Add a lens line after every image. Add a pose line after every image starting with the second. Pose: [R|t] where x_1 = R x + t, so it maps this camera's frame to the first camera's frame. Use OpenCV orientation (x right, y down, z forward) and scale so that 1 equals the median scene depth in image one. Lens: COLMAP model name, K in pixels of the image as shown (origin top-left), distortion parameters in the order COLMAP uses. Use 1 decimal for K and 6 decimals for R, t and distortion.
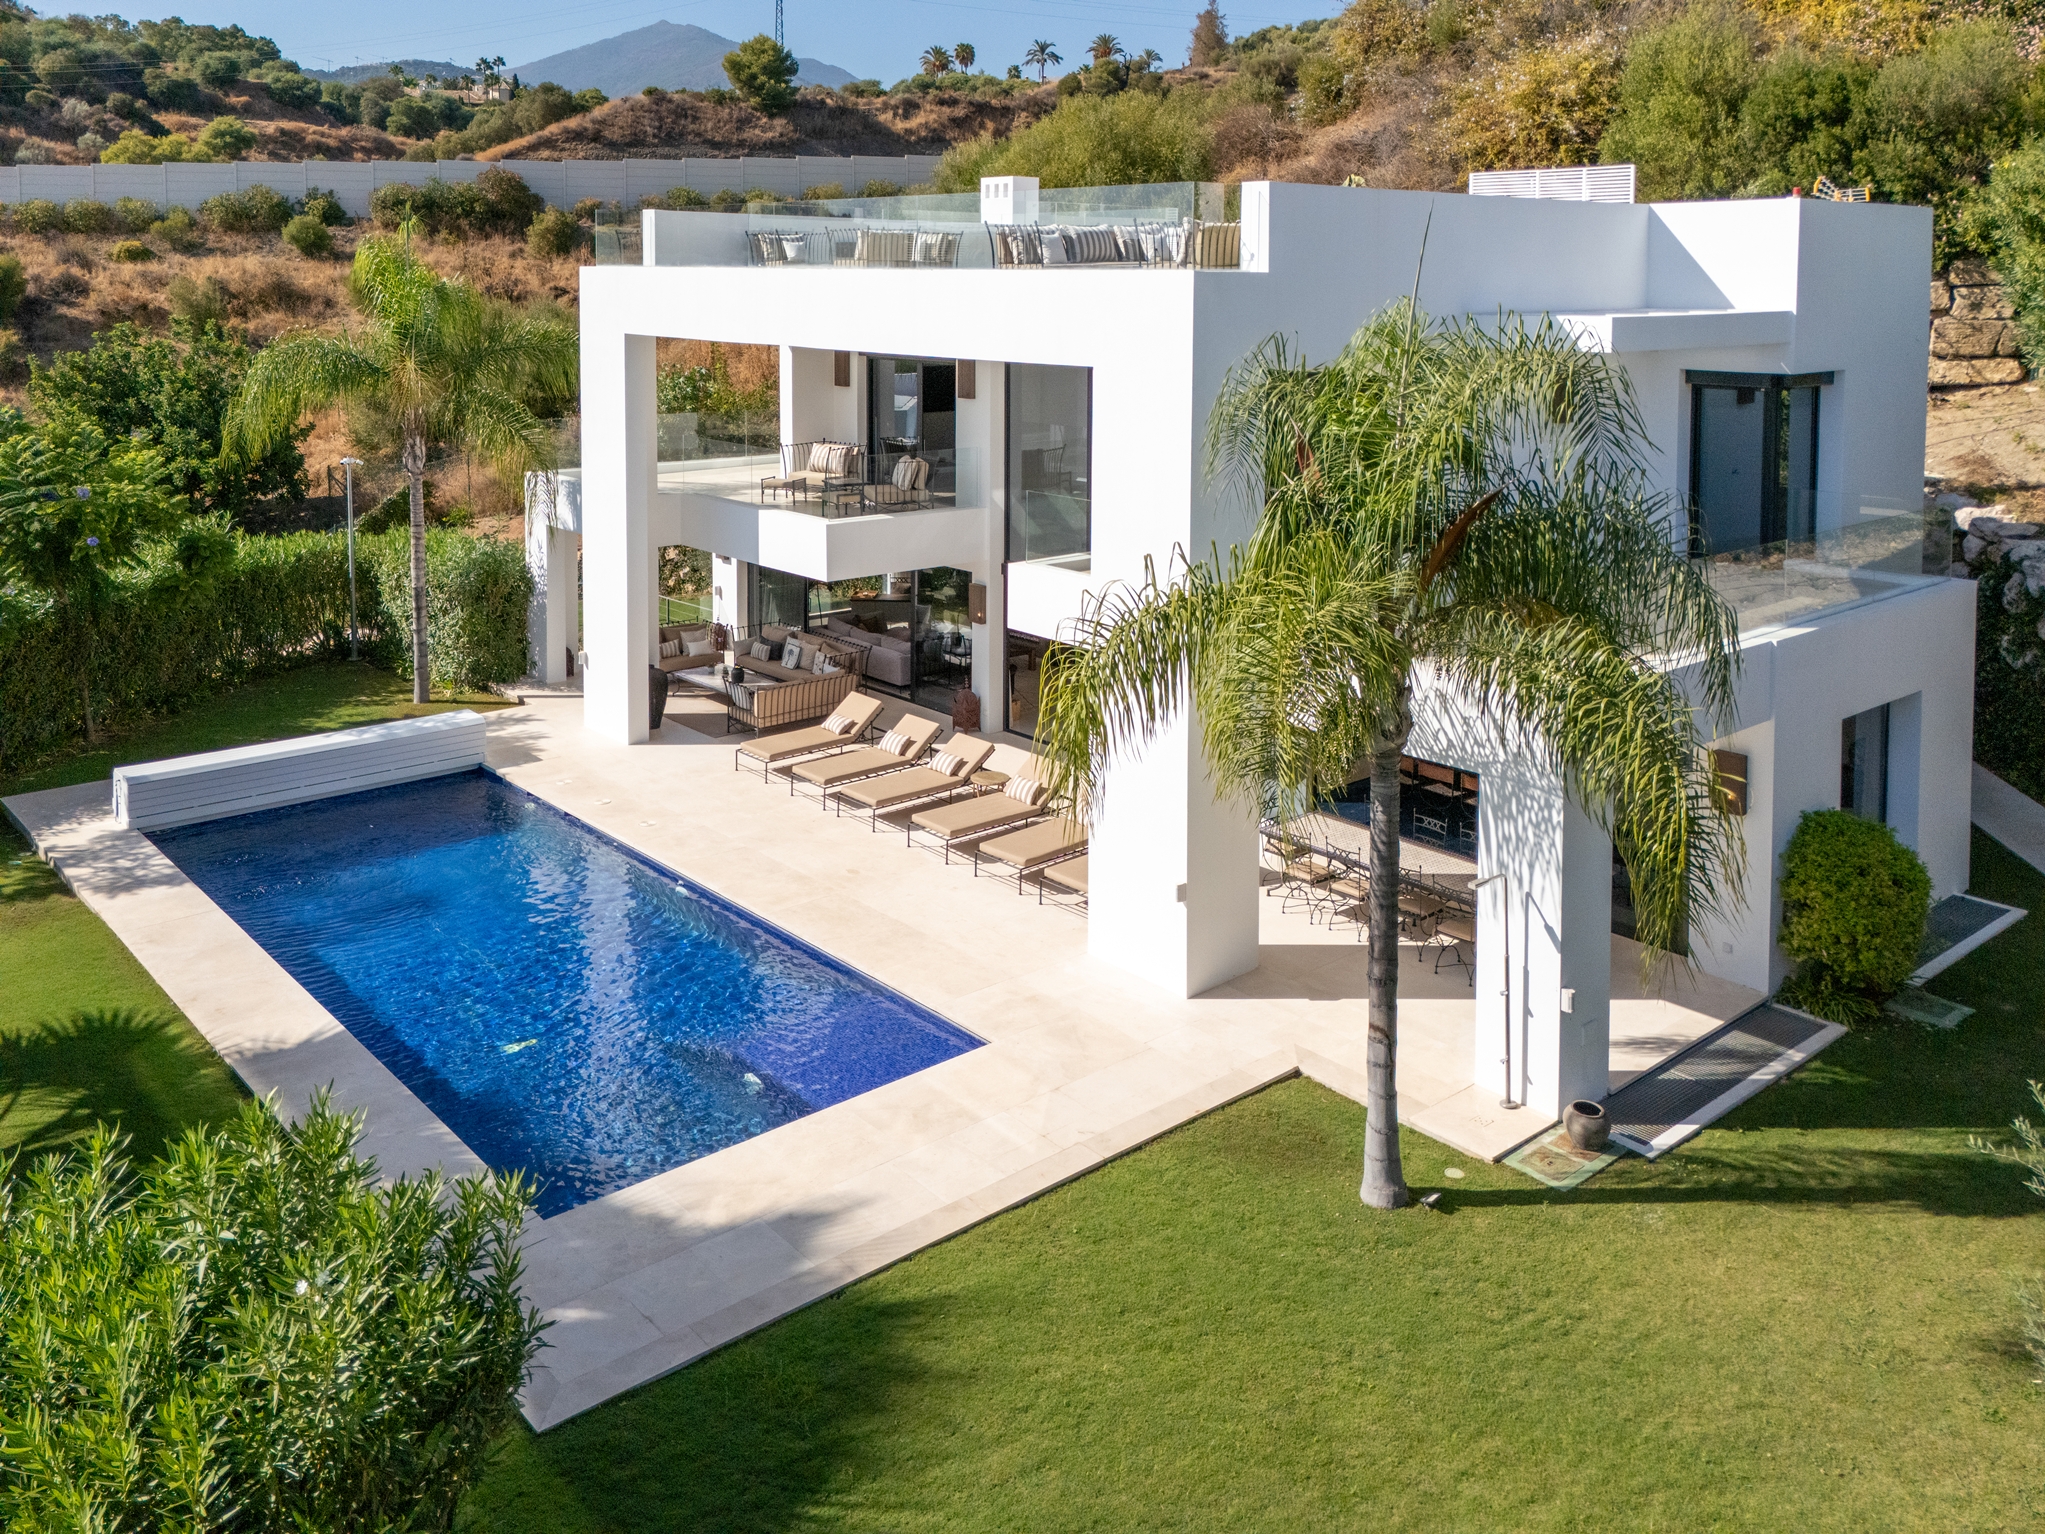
lens RADIAL K [[1635.5, 0, 995.5], [0, 1635.5, 473.5], [0, 0, 1]] dist [0.004426, -0.008648]
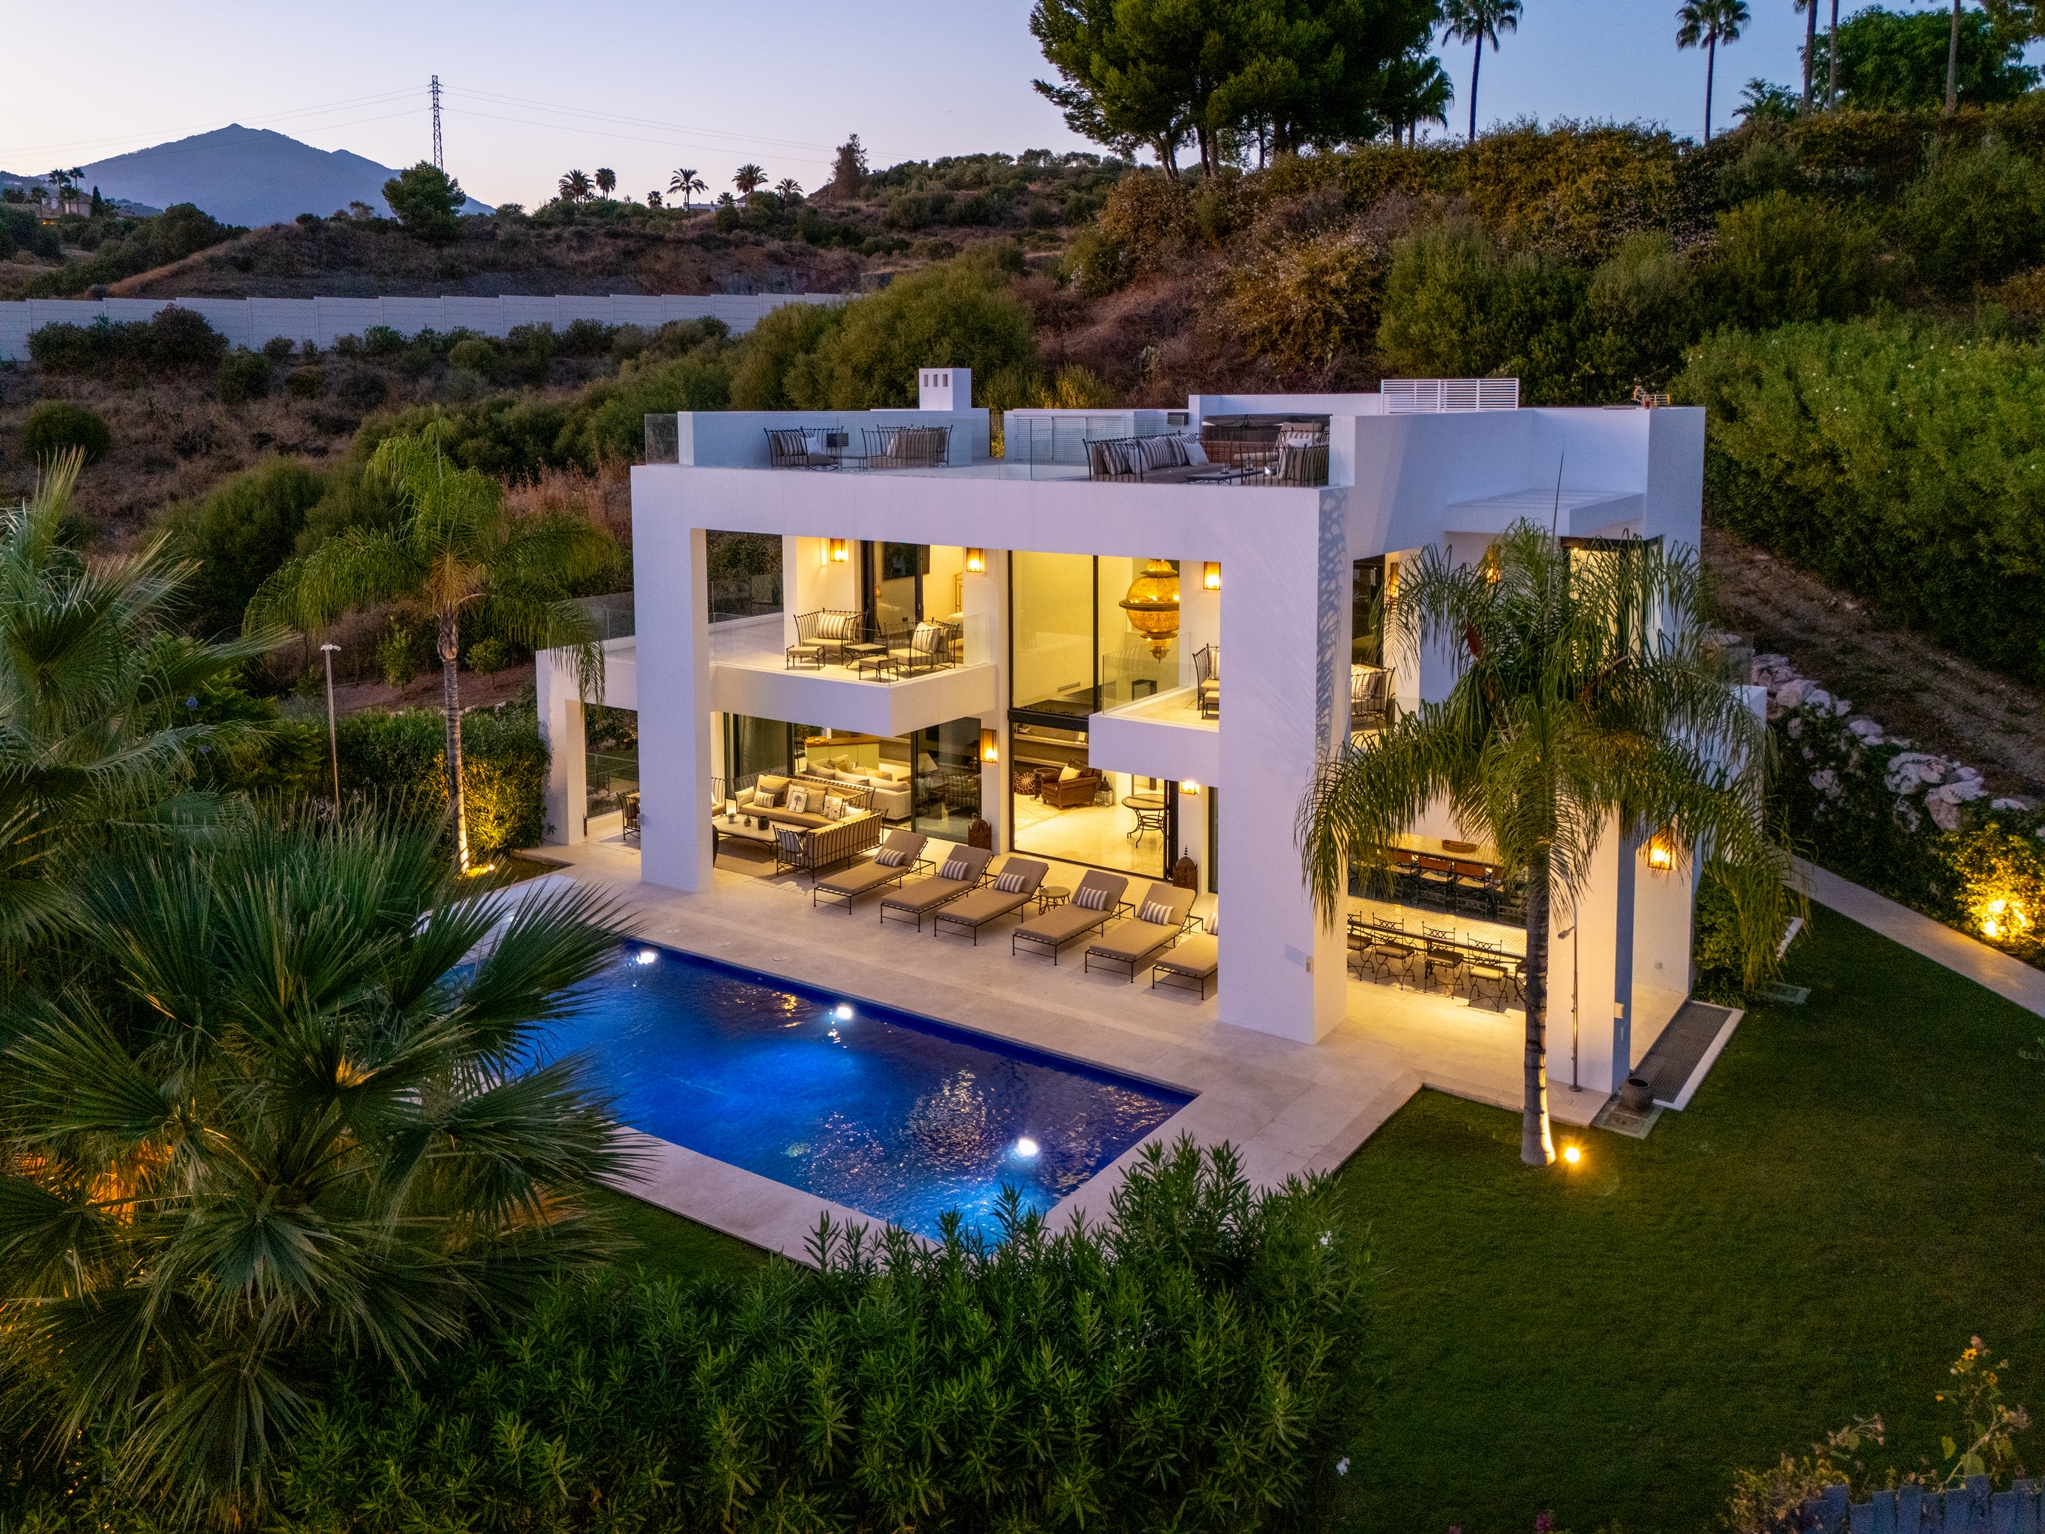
lens RADIAL K [[1589.8, 0, 1061.3], [0, 1589.8, 641.0], [0, 0, 1]] dist [0.001312, -0.007022]
pose [[0.959810, -0.049547, 0.276244, -0.245410], [0.039595, 0.998354, 0.041494, -0.037733], [-0.277845, -0.028889, 0.960191, -0.091914]]
